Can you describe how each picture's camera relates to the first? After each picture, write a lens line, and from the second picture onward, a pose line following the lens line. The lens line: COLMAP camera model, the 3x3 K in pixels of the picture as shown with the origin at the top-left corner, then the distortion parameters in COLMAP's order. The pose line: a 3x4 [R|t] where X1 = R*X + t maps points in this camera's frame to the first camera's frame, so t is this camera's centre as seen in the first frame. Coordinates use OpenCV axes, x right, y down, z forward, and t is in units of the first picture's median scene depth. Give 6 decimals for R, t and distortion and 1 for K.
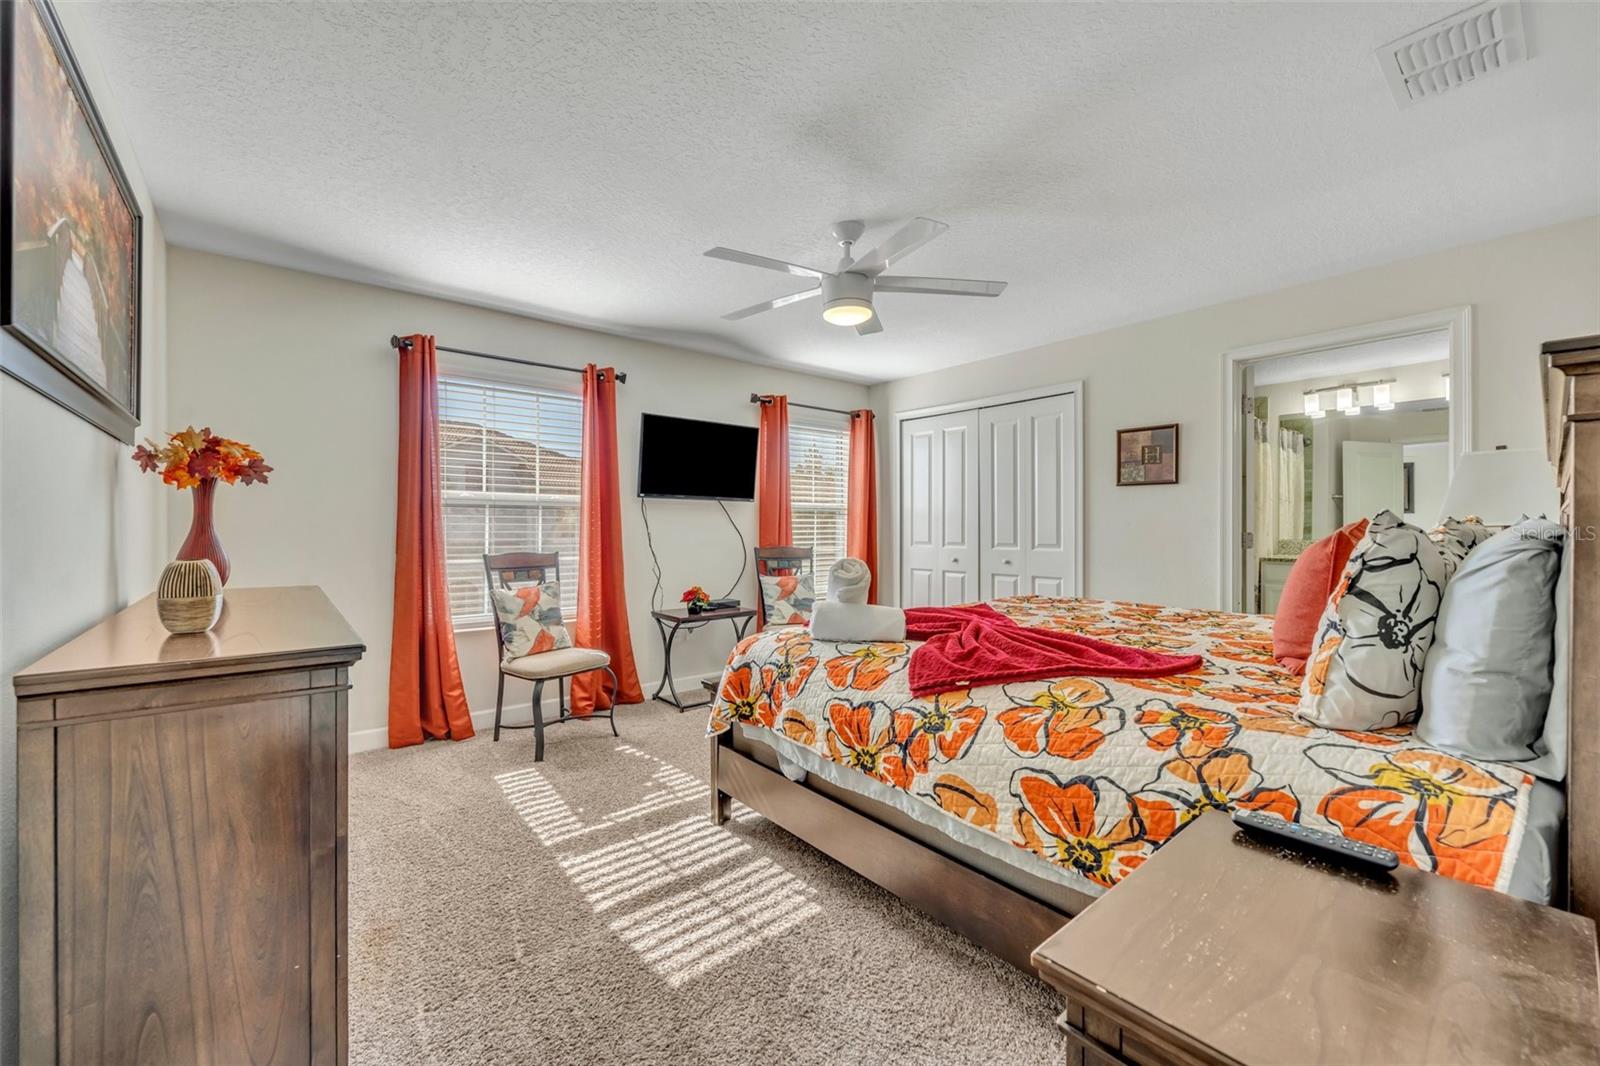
lens RADIAL K [[640.6, 0, 794.0], [0, 640.6, 532.2], [0, 0, 1]] dist [0.001823, 0.000261]
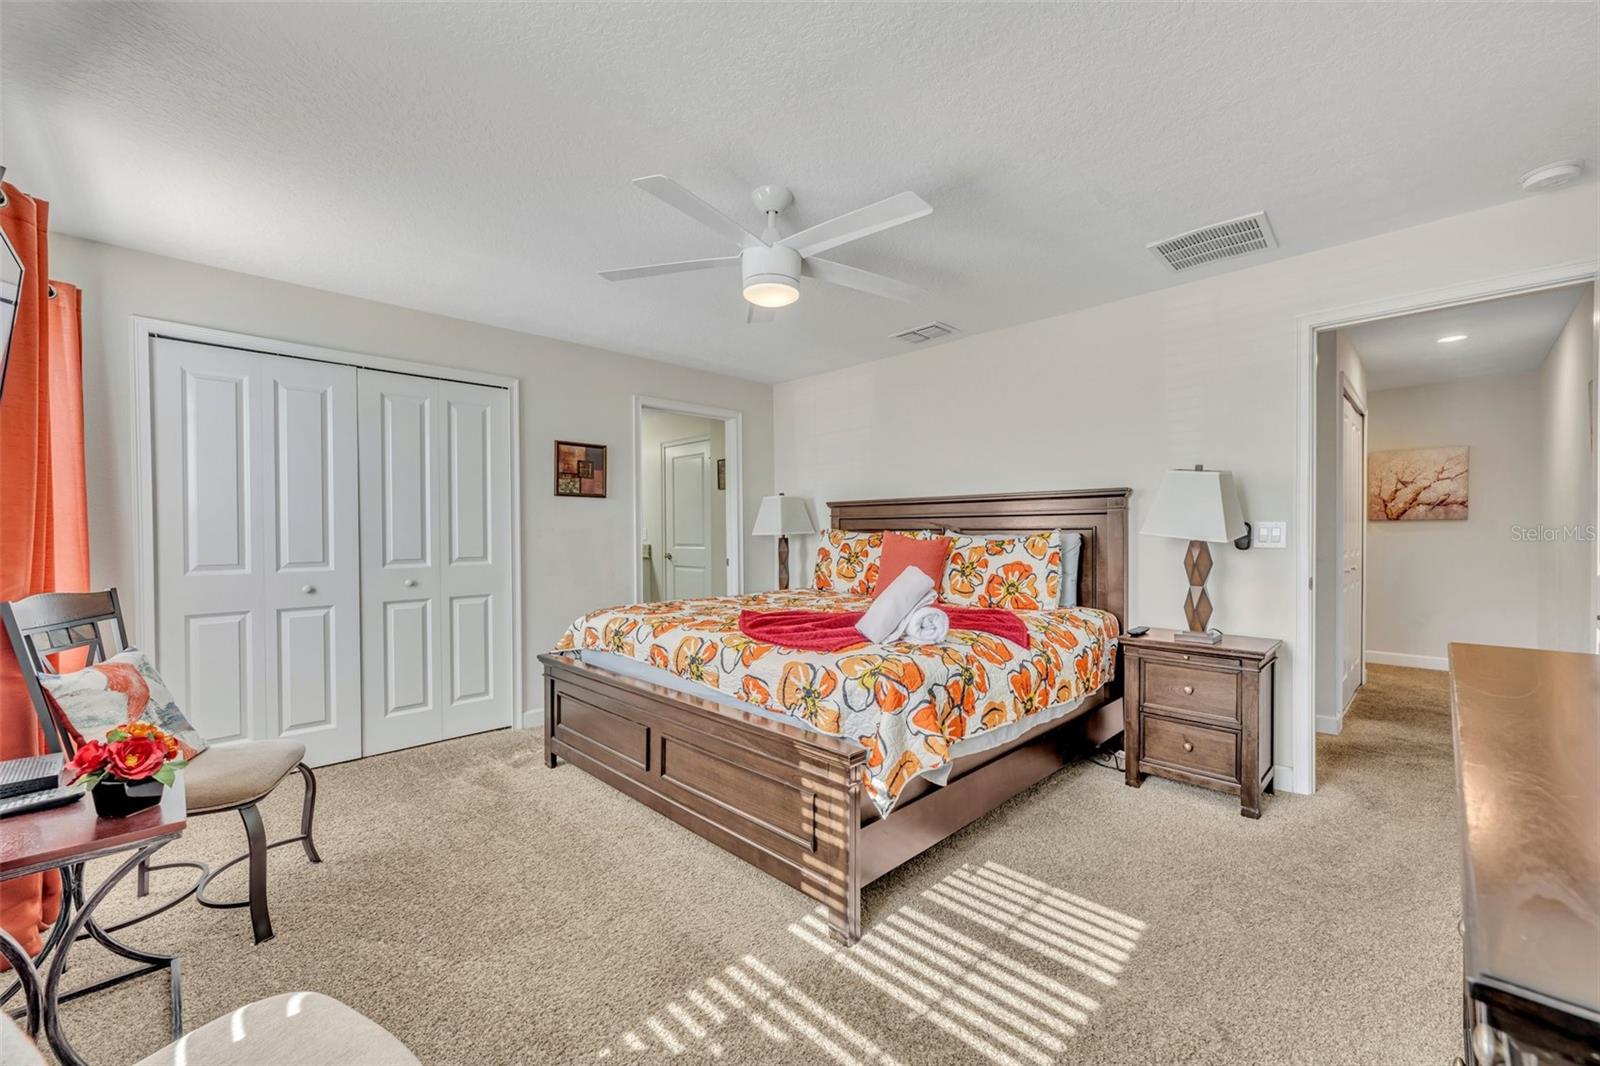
lens RADIAL K [[640.6, 0, 794.0], [0, 640.6, 532.2], [0, 0, 1]] dist [0.001823, 0.000261]
pose [[-0.090772, -0.001489, 0.995871, -0.907358], [0.011609, 0.999929, 0.002553, -0.020427], [-0.995804, 0.011793, -0.090748, 1.207132]]
